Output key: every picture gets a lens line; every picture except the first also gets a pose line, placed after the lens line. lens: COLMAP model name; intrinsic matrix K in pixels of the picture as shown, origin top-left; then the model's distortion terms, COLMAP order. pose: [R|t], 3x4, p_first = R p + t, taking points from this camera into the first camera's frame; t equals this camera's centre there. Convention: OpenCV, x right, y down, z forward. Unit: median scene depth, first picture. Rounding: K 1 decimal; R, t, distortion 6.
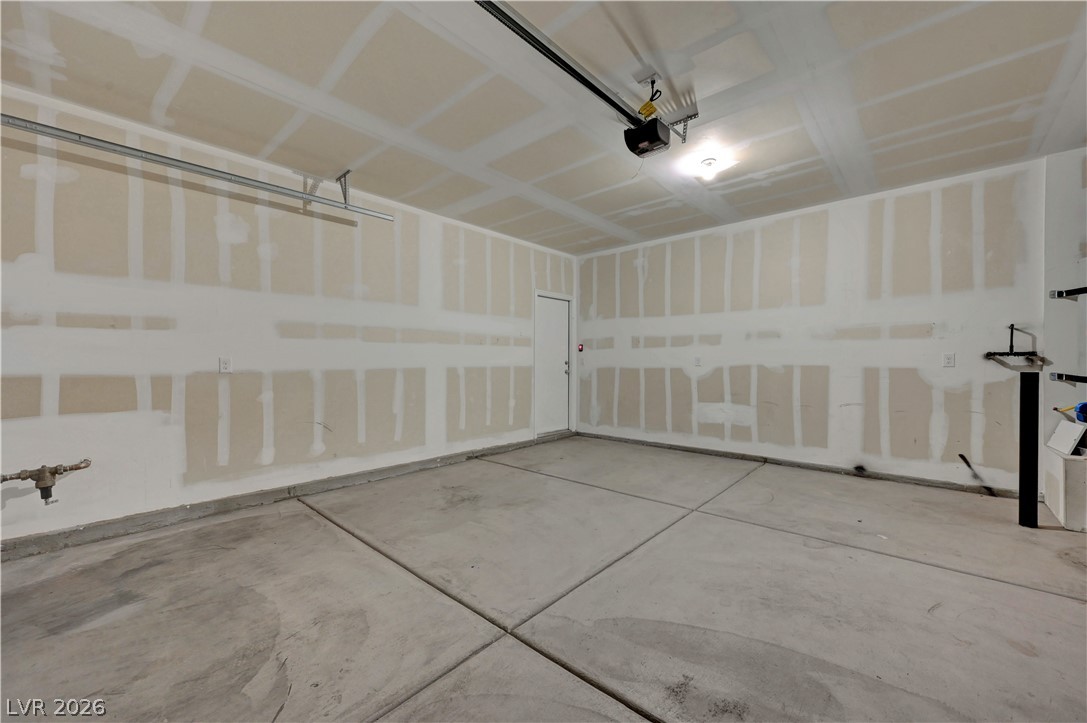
lens RADIAL K [[430.6, 0, 544.6], [0, 430.6, 367.3], [0, 0, 1]] dist [0.000163, 0.000221]
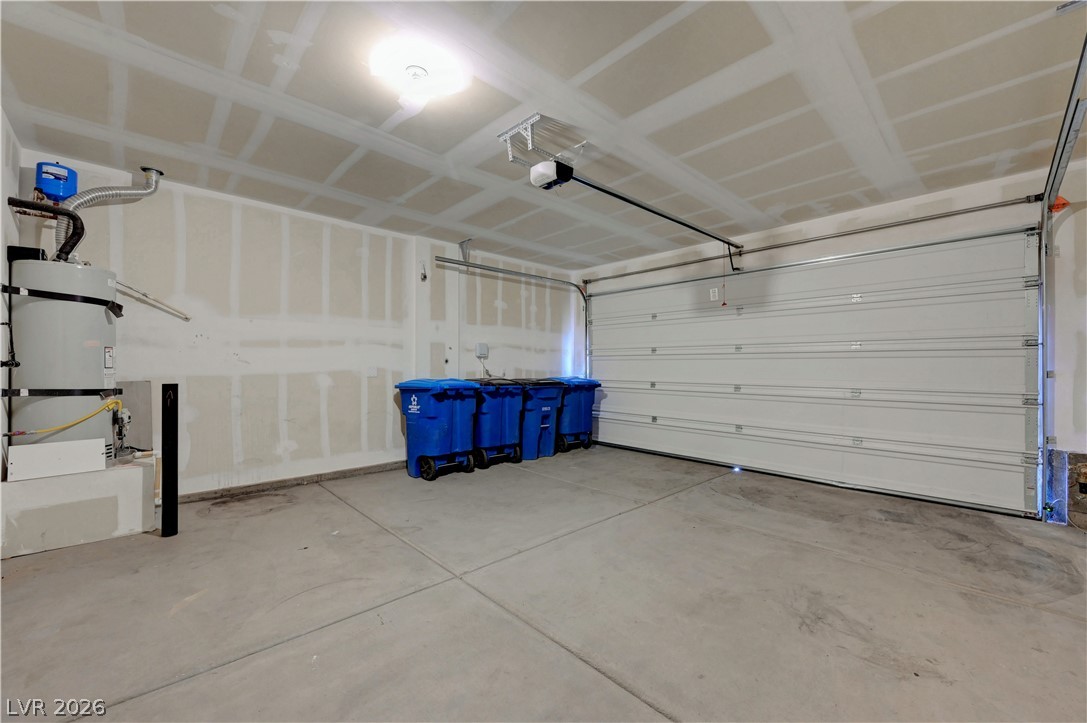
lens RADIAL K [[430.6, 0, 544.6], [0, 430.6, 367.3], [0, 0, 1]] dist [0.000163, 0.000221]
pose [[-0.997262, 0.000162, 0.073952, 0.174467], [0.000861, 0.999955, 0.009430, -0.040047], [-0.073947, 0.009468, -0.997217, 2.098654]]
